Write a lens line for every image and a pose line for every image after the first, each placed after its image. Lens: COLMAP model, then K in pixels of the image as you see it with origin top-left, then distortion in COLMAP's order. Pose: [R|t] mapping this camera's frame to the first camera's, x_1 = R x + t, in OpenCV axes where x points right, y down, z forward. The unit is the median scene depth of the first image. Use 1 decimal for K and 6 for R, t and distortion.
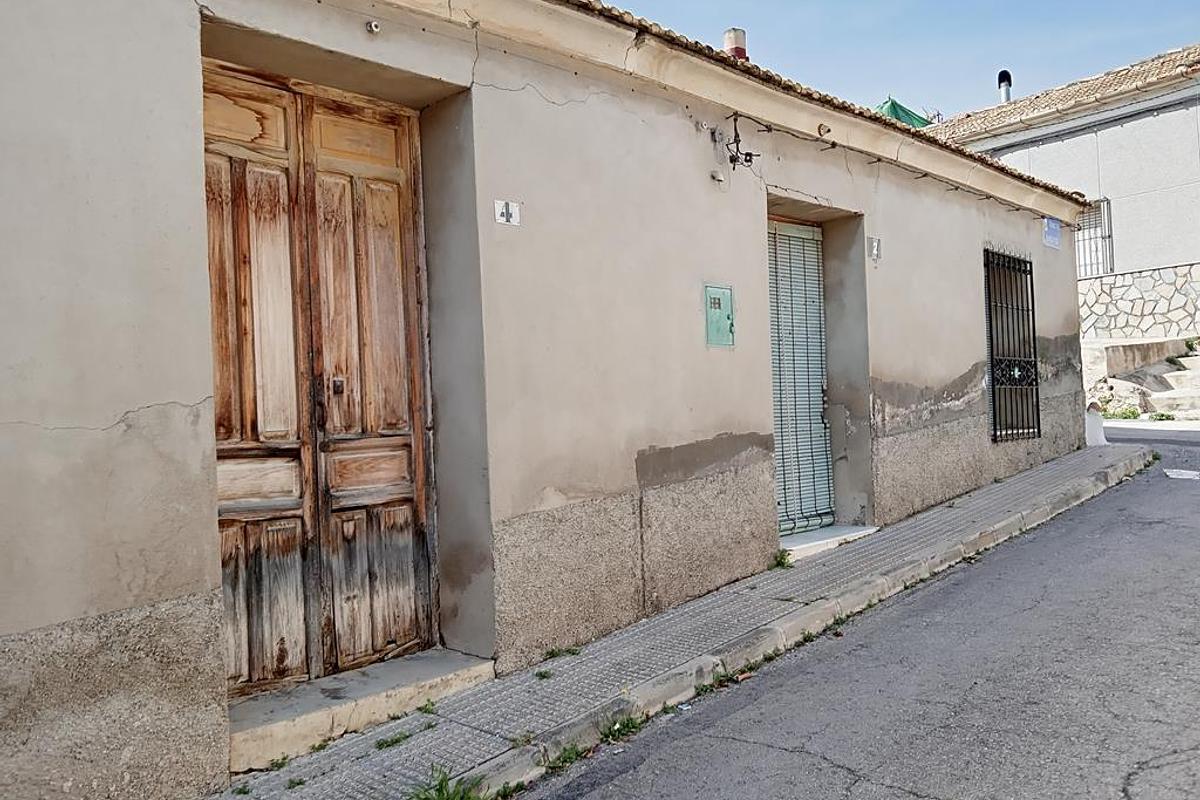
lens RADIAL K [[945.6, 0, 612.7], [0, 945.6, 400.8], [0, 0, 1]] dist [0.073886, -0.141352]
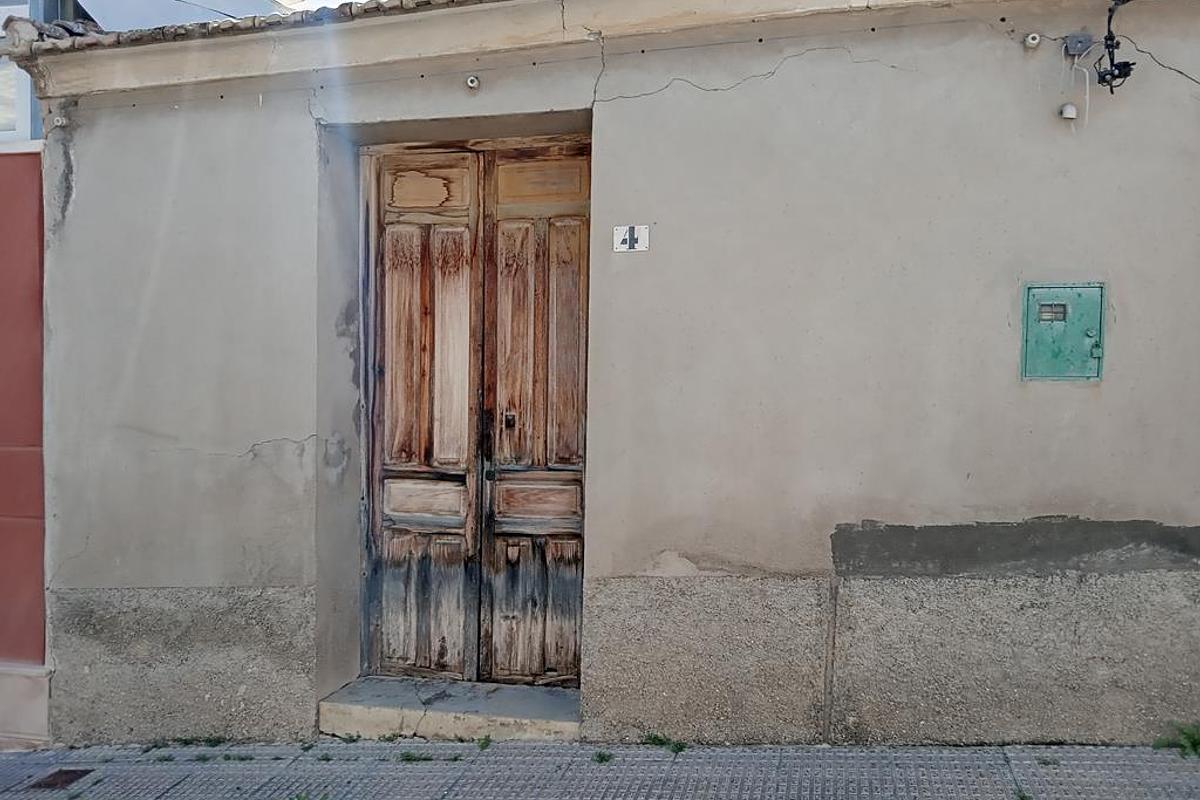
lens RADIAL K [[945.6, 0, 595.9], [0, 945.6, 401.5], [0, 0, 1]] dist [0.073886, -0.141352]
pose [[0.517000, 0.067558, -0.853315, 0.674485], [-0.012585, 0.997373, 0.071338, -0.114398], [0.855893, -0.026143, 0.516492, 0.534945]]
